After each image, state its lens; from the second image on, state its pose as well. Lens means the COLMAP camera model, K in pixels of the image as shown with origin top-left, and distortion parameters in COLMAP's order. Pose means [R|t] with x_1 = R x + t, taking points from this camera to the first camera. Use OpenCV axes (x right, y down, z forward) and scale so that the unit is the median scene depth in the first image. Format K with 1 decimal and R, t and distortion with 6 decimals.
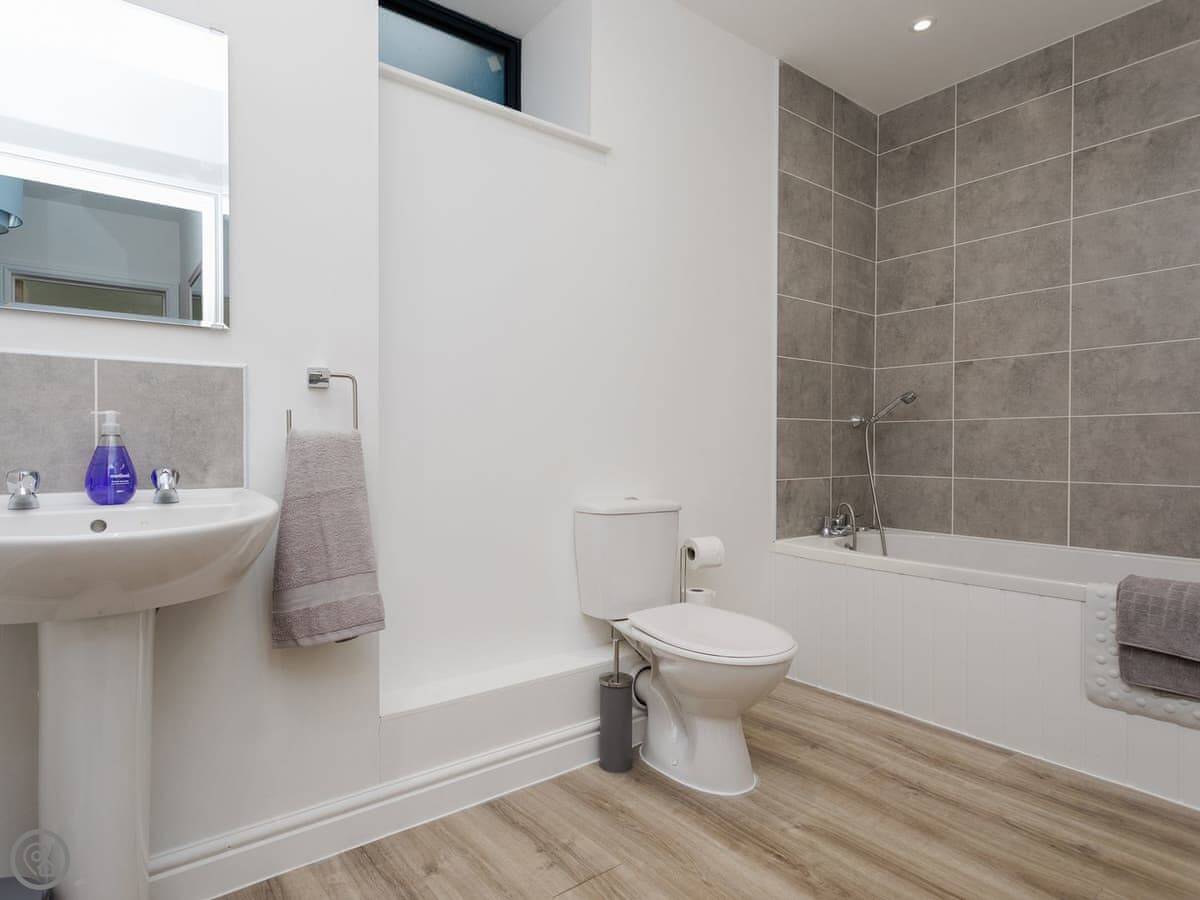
lens RADIAL K [[665.5, 0, 600.0], [0, 665.5, 450.0], [0, 0, 1]] dist [0.001176, 0.000250]
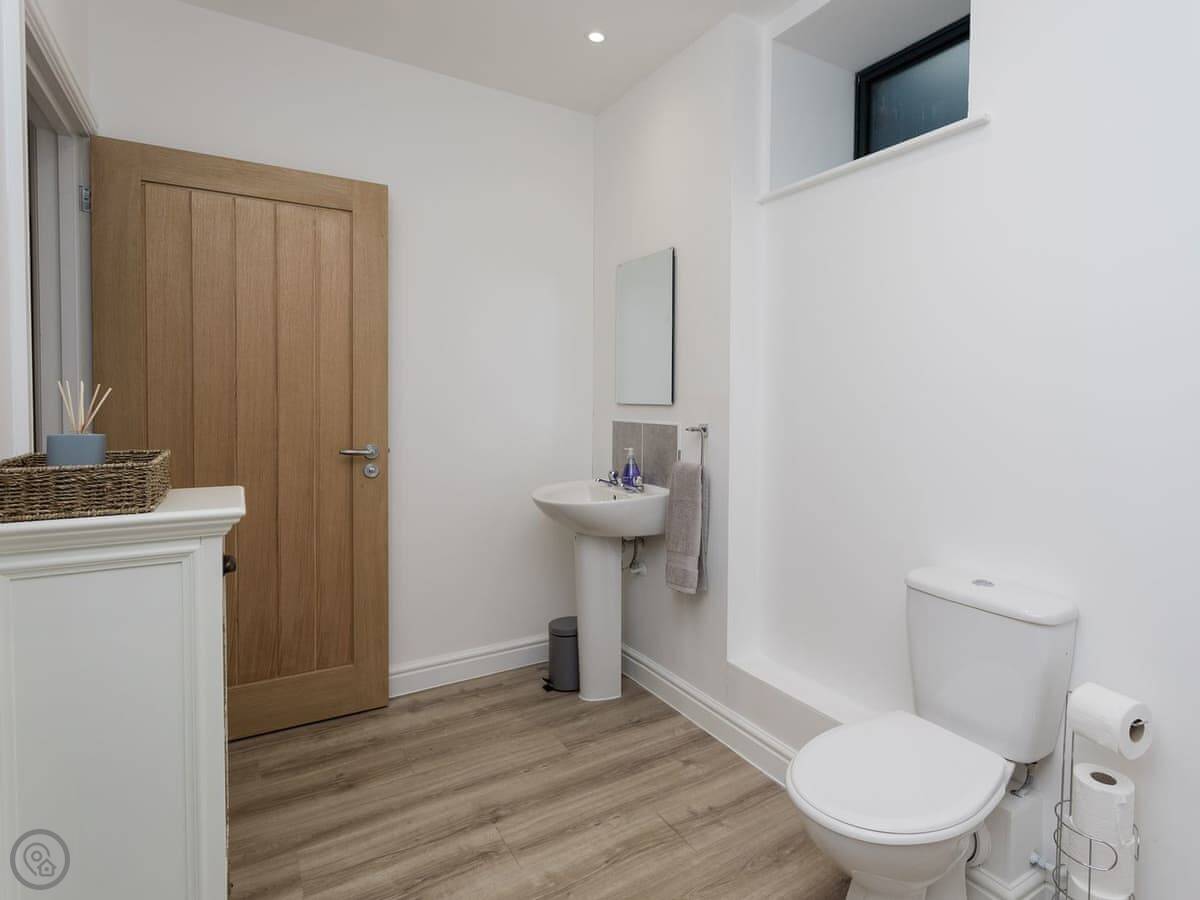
lens RADIAL K [[649.6, 0, 600.1], [0, 649.6, 418.6], [0, 0, 1]] dist [0.000146, 0.000192]
pose [[-0.138115, 0.027532, -0.990034, 1.200492], [-0.015802, 0.999425, 0.029998, -0.184079], [0.990290, 0.019787, -0.137600, 0.990270]]
